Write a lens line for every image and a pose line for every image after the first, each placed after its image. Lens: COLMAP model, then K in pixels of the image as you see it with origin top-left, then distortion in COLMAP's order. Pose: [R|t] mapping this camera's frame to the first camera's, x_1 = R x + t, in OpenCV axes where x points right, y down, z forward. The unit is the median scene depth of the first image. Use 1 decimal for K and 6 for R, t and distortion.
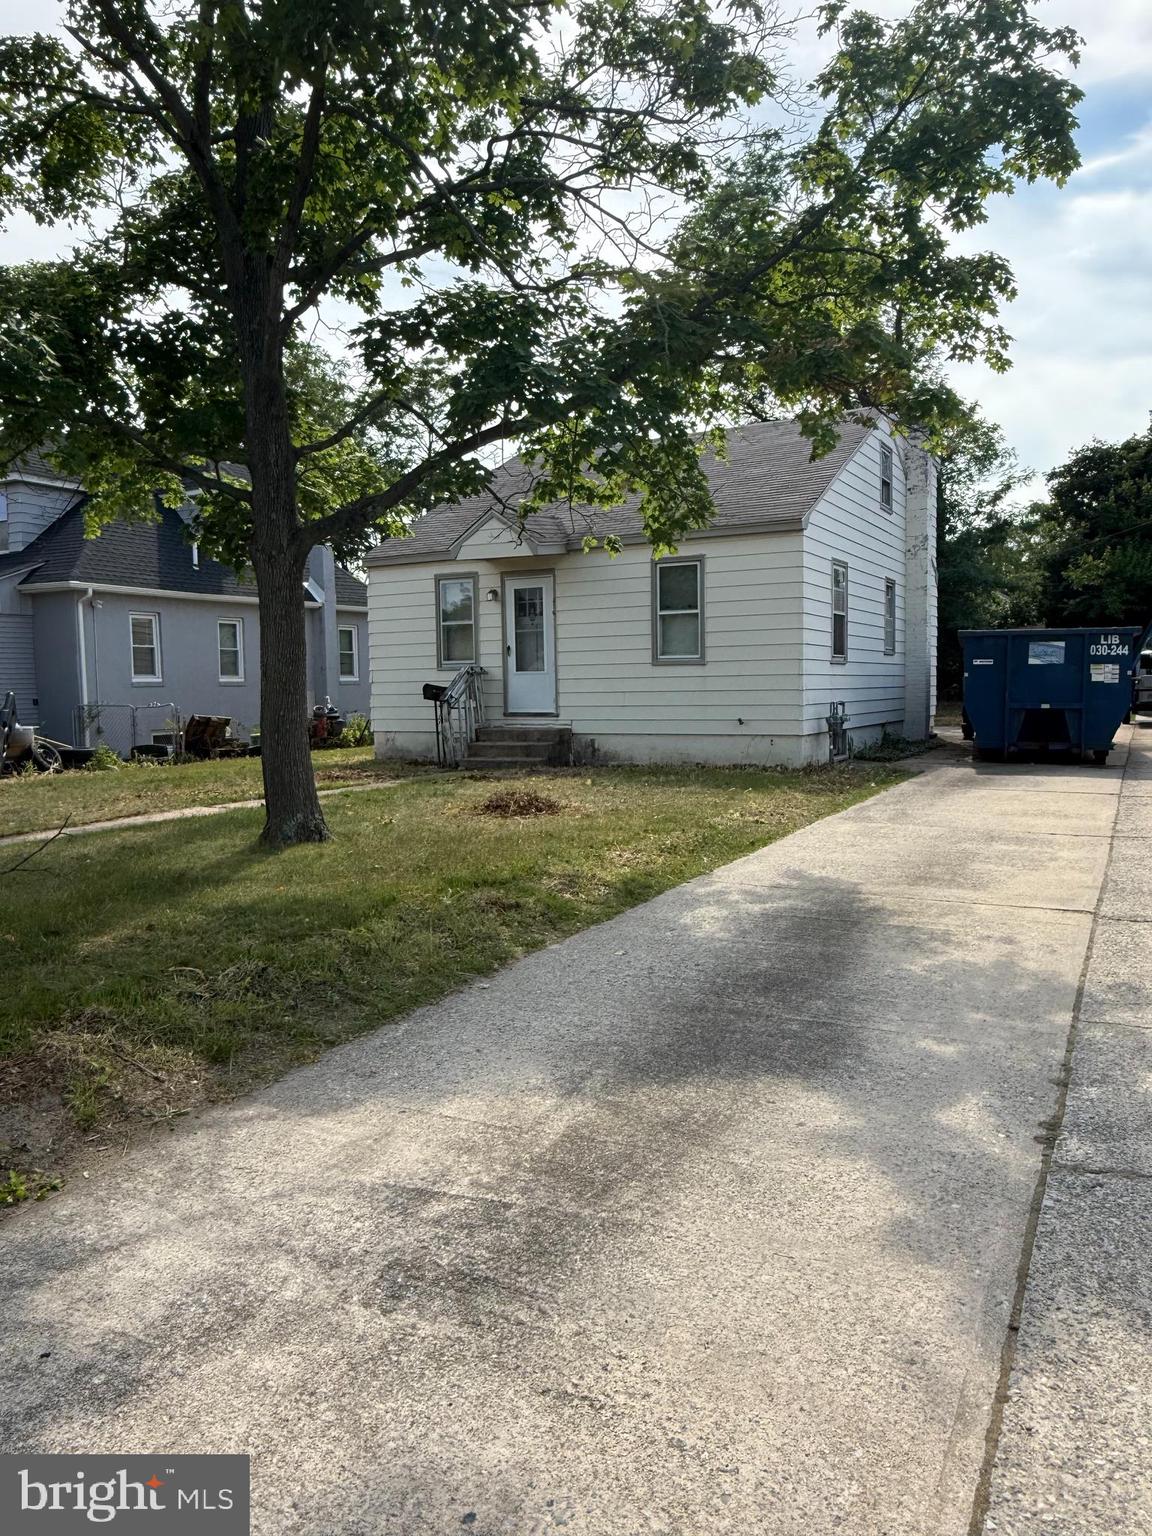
lens RADIAL K [[1081.8, 0, 577.5], [0, 1081.8, 769.8], [0, 0, 1]] dist [0.003728, -0.000523]
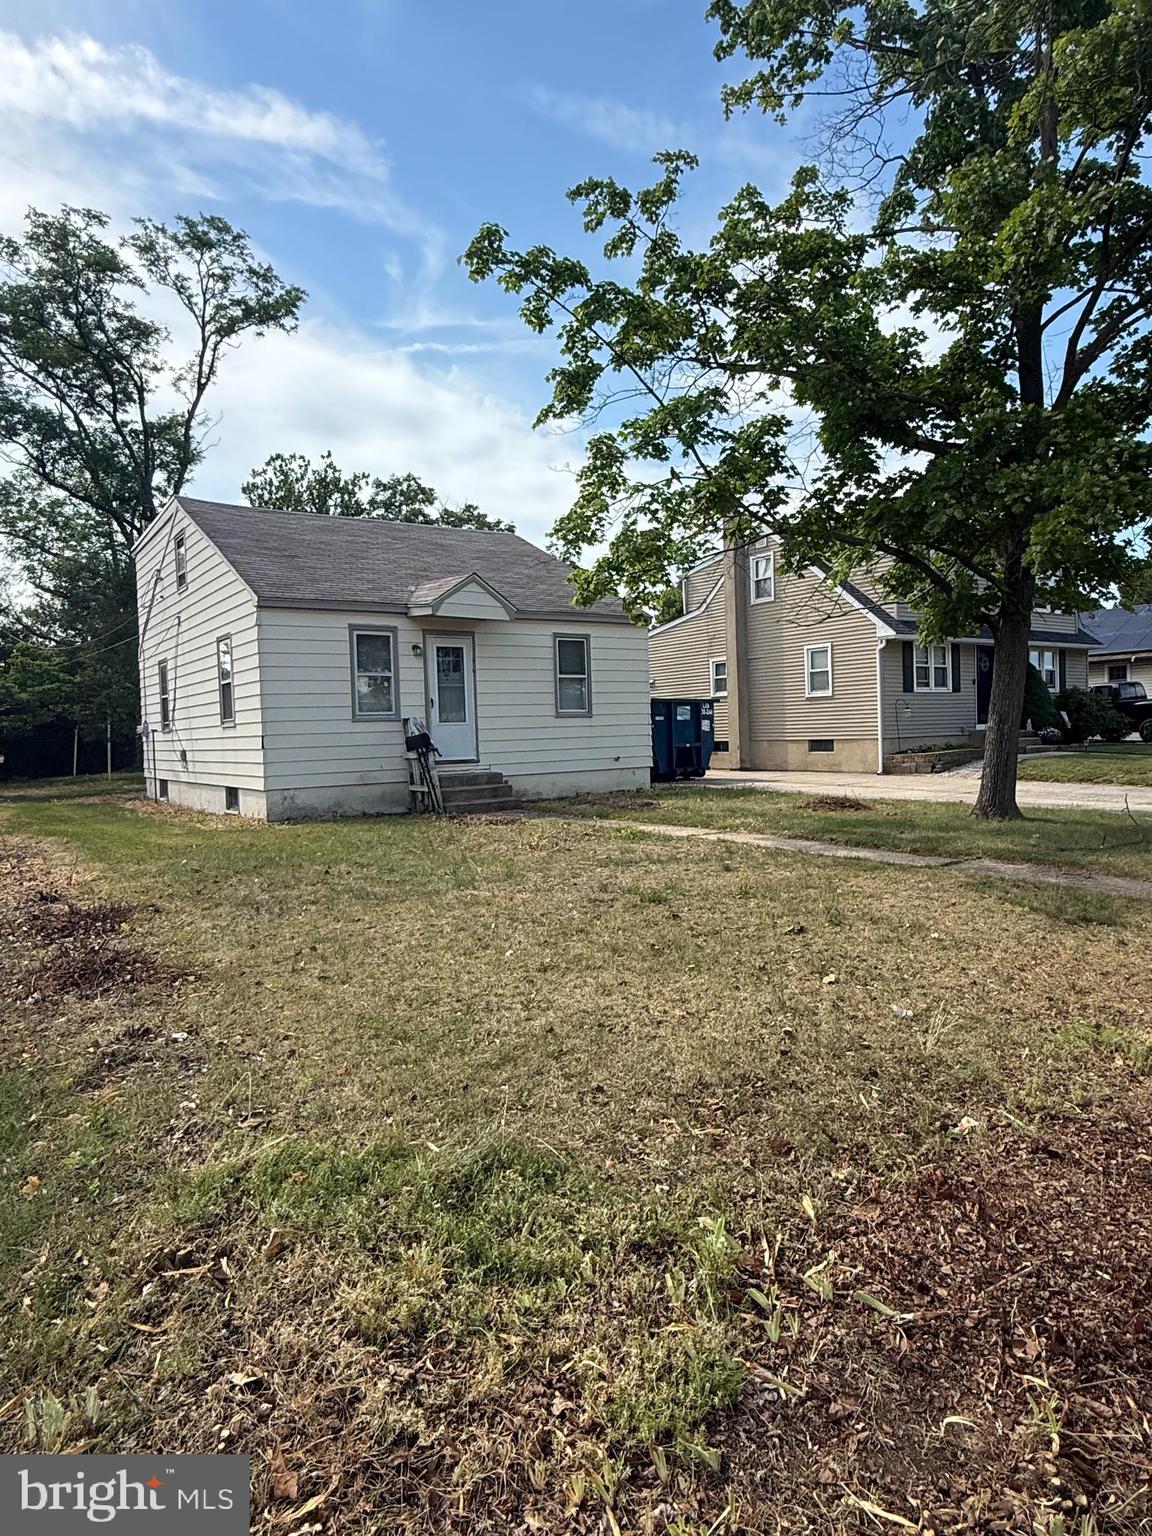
lens RADIAL K [[941.1, 0, 574.2], [0, 941.1, 767.5], [0, 0, 1]] dist [-0.002359, -0.000321]
pose [[0.447962, -0.034906, 0.893371, -0.849285], [0.092322, 0.995702, -0.007389, -0.027750], [-0.889273, 0.085788, 0.449259, 0.474063]]
